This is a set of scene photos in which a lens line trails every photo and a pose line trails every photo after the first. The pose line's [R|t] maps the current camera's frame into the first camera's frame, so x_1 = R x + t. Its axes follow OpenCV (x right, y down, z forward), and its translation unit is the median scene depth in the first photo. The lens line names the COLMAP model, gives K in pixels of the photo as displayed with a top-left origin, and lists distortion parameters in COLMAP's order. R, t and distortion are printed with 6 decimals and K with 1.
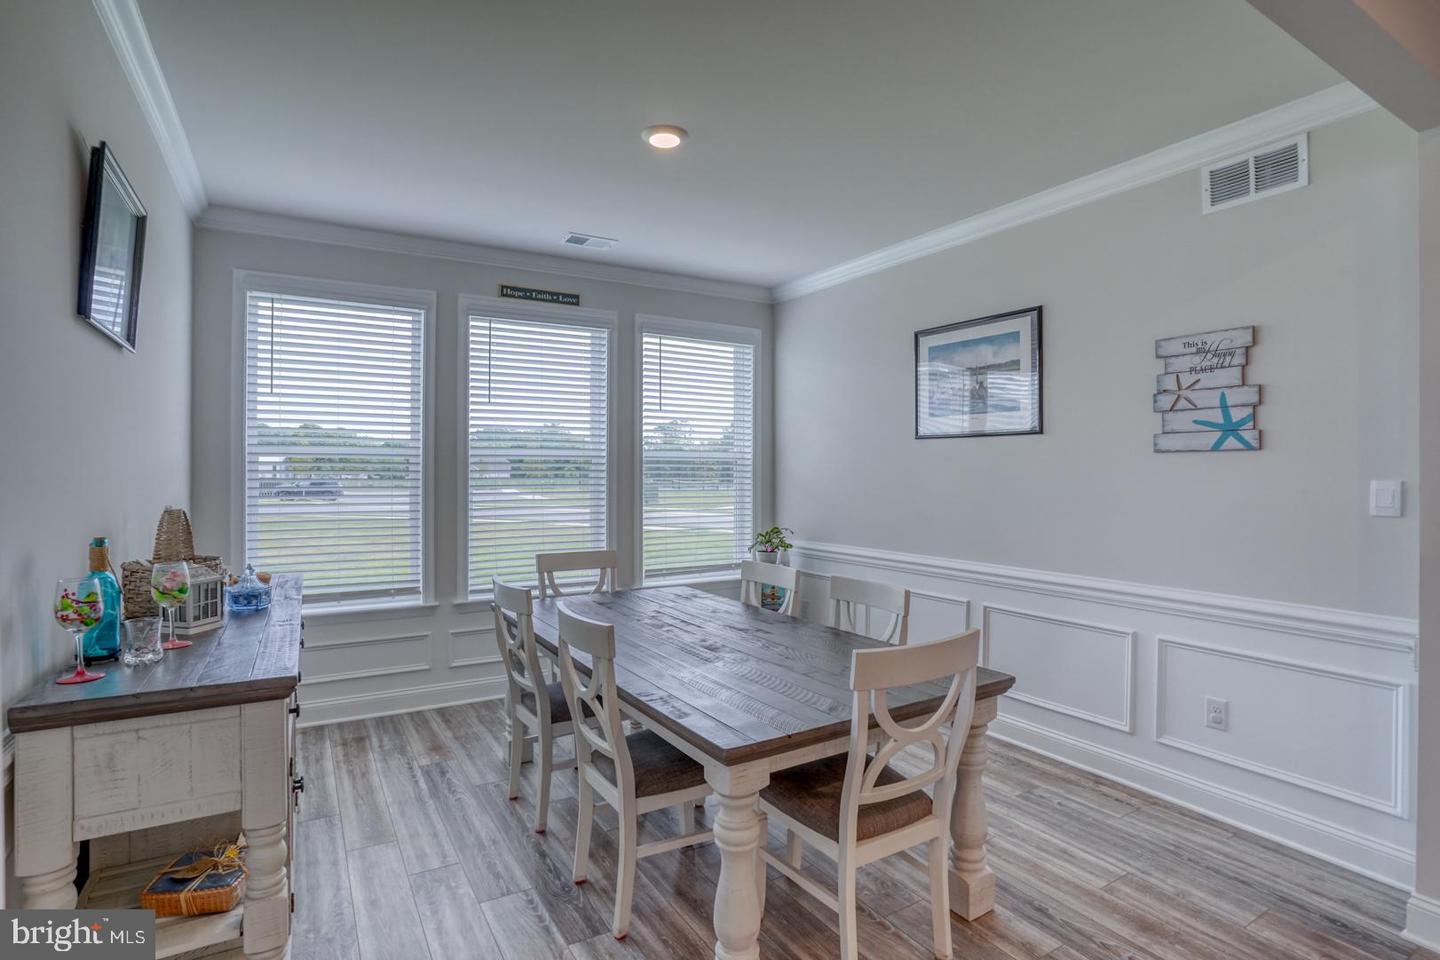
lens RADIAL K [[735.6, 0, 719.0], [0, 735.6, 474.1], [0, 0, 1]] dist [-0.076698, 0.033204]
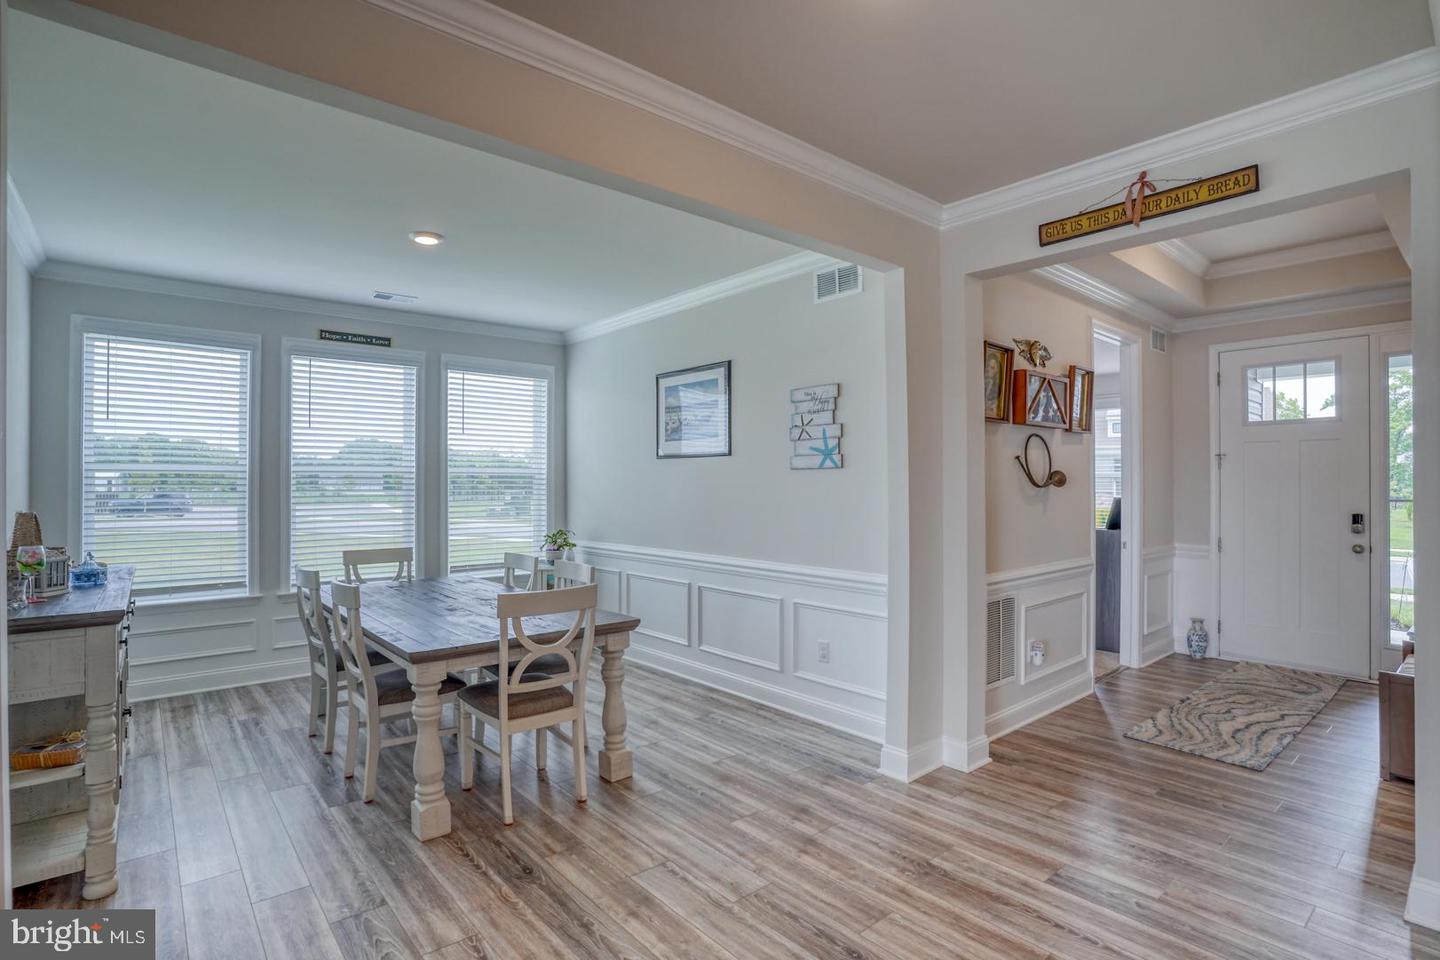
lens RADIAL K [[735.6, 0, 726.3], [0, 735.6, 479.3], [0, 0, 1]] dist [-0.076698, 0.033204]
pose [[0.986936, -0.002193, 0.161101, 0.242382], [0.003946, 0.999936, -0.010557, 0.003641], [-0.161067, 0.011055, 0.986882, -0.391217]]
